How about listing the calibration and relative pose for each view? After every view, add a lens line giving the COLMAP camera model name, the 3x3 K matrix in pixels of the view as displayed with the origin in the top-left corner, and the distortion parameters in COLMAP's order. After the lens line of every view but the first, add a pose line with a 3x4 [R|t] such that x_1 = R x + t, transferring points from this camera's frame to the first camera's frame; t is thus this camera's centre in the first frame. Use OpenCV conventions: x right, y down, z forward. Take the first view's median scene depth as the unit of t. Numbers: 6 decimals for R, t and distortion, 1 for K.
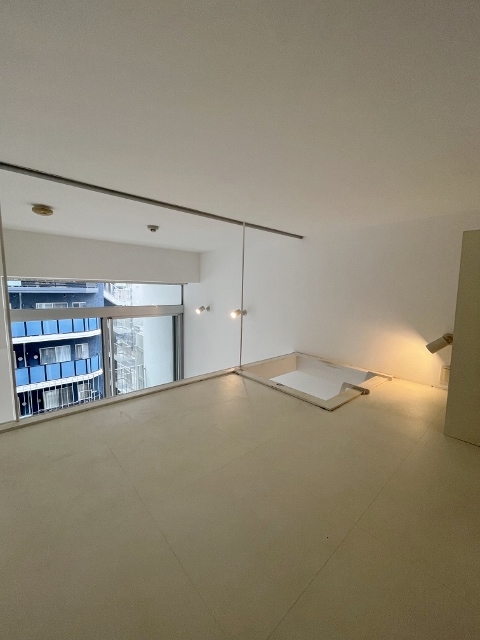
lens RADIAL K [[258.2, 0, 242.4], [0, 258.2, 321.5], [0, 0, 1]] dist [-0.003249, 0.000522]
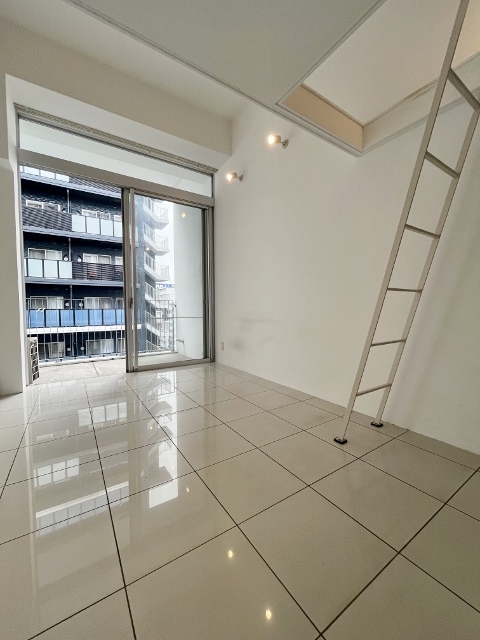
lens RADIAL K [[258.2, 0, 243.0], [0, 258.2, 321.1], [0, 0, 1]] dist [-0.003249, 0.000522]
pose [[0.989578, -0.018112, -0.142855, -0.003529], [0.006313, 0.996561, -0.082618, 0.118179], [0.143860, 0.080855, 0.986289, 0.051214]]
